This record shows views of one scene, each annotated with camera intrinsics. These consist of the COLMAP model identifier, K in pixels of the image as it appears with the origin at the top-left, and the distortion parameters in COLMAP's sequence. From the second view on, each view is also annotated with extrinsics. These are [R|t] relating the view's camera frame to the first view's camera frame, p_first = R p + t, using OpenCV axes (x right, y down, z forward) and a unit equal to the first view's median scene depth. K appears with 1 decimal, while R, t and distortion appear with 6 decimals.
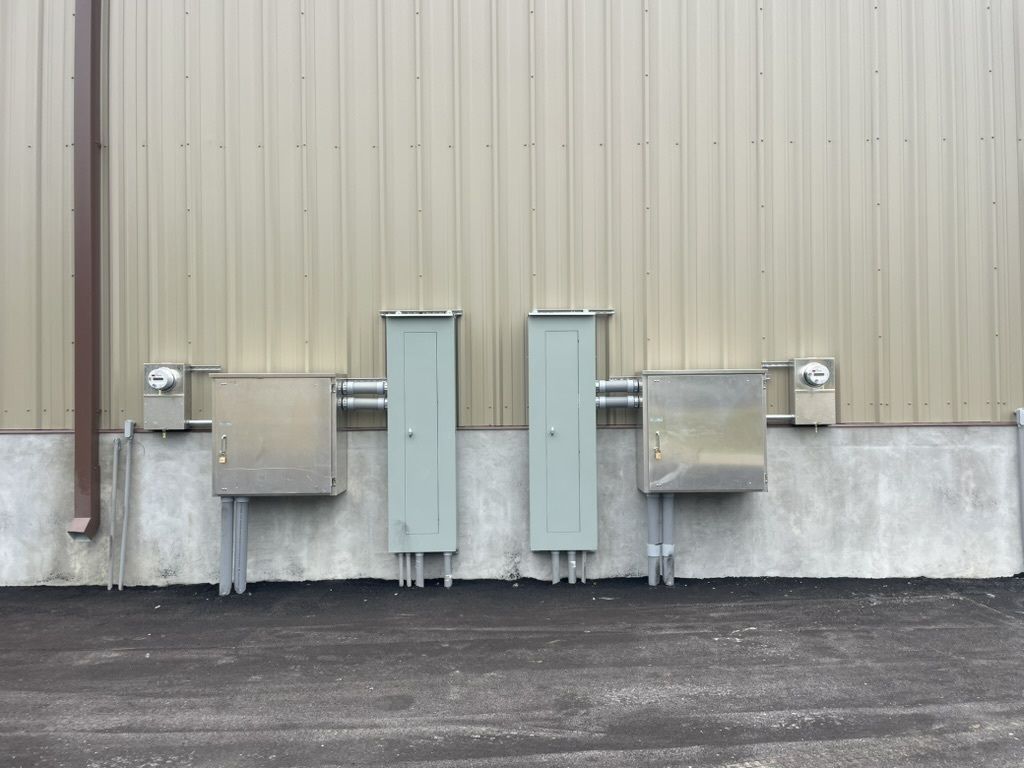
lens RADIAL K [[936.4, 0, 512.0], [0, 936.4, 384.0], [0, 0, 1]] dist [0.007575, 0.001646]
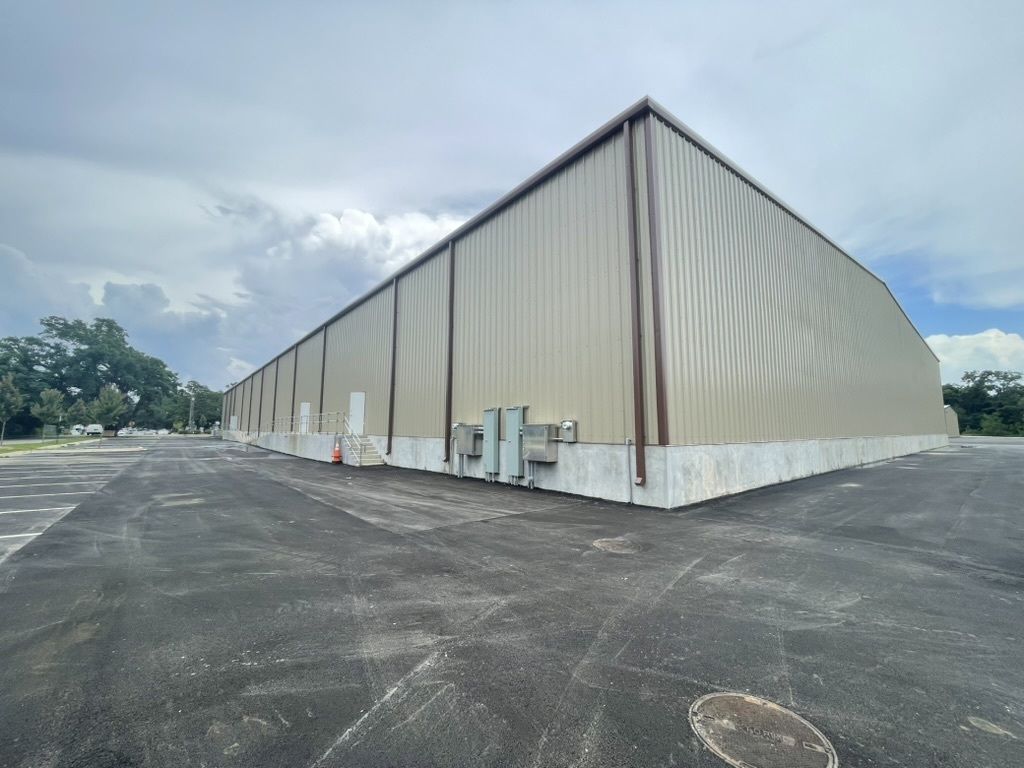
lens RADIAL K [[419.7, 0, 511.7], [0, 419.7, 379.9], [0, 0, 1]] dist [-0.000922, -0.000148]
pose [[0.606513, -0.085361, -0.790478, 1.300694], [-0.000776, 0.994156, -0.107950, -0.009741], [0.795073, 0.066087, 0.602902, 0.012922]]
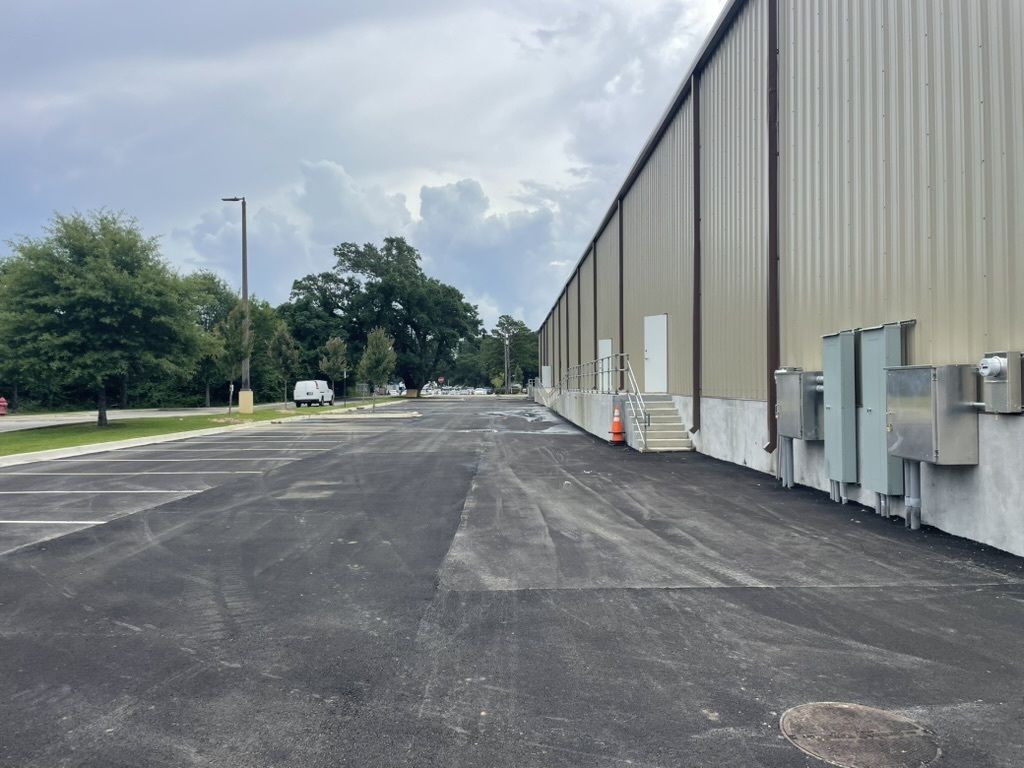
lens RADIAL K [[780.9, 0, 512.0], [0, 780.9, 384.0], [0, 0, 1]] dist [0.067249, -0.003239]
pose [[-0.025624, 0.003822, -0.999664, 1.257265], [0.016633, 0.999856, 0.003397, -0.002296], [0.999533, -0.016541, -0.025684, 0.453116]]
